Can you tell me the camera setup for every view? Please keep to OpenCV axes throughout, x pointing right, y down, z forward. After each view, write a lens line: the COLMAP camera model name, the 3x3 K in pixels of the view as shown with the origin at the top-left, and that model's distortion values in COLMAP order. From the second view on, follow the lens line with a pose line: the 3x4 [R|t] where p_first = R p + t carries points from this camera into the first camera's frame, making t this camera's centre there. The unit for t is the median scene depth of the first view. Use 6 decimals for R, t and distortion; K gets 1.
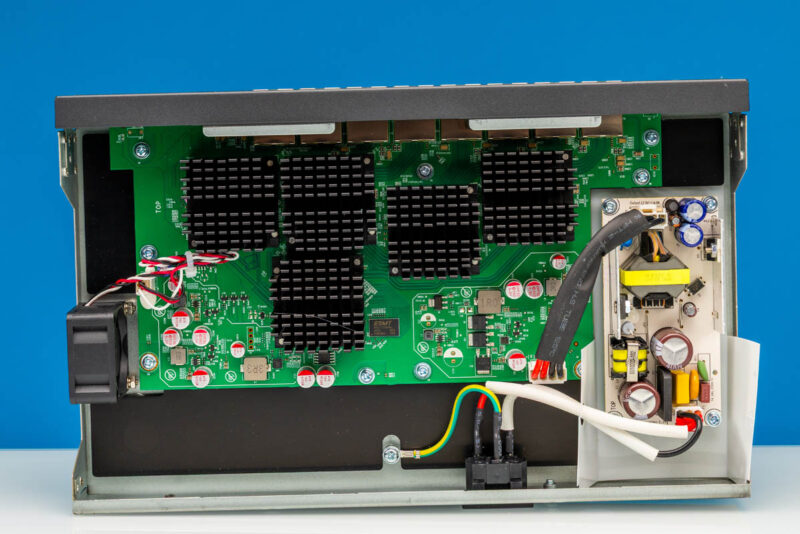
lens RADIAL K [[2035.9, 0, 400.0], [0, 2035.9, 267.0], [0, 0, 1]] dist [0.036190, 0.371627]
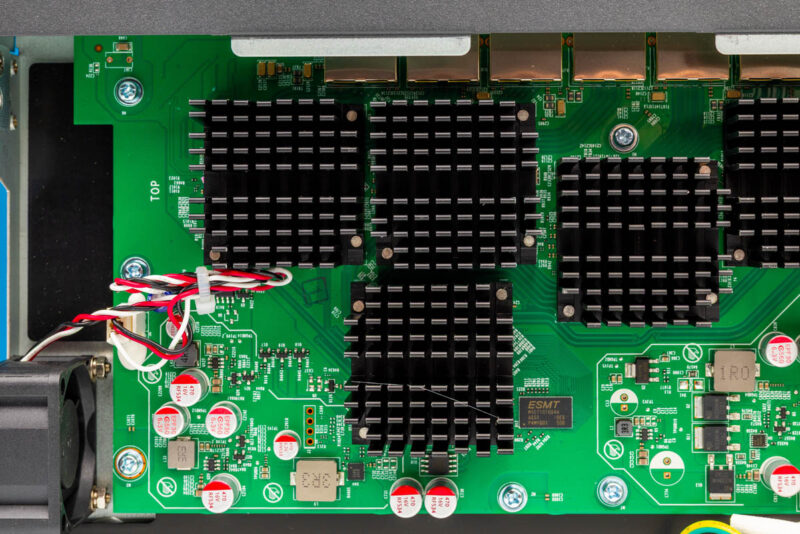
lens RADIAL K [[1916.4, 0, 437.0], [0, 1916.4, 199.9], [0, 0, 1]] dist [-0.008987, 0.267403]
pose [[0.999468, 0.021684, -0.024357, -0.026510], [-0.023553, 0.996575, -0.079266, 0.013952], [0.022555, 0.079798, 0.996556, 0.468485]]
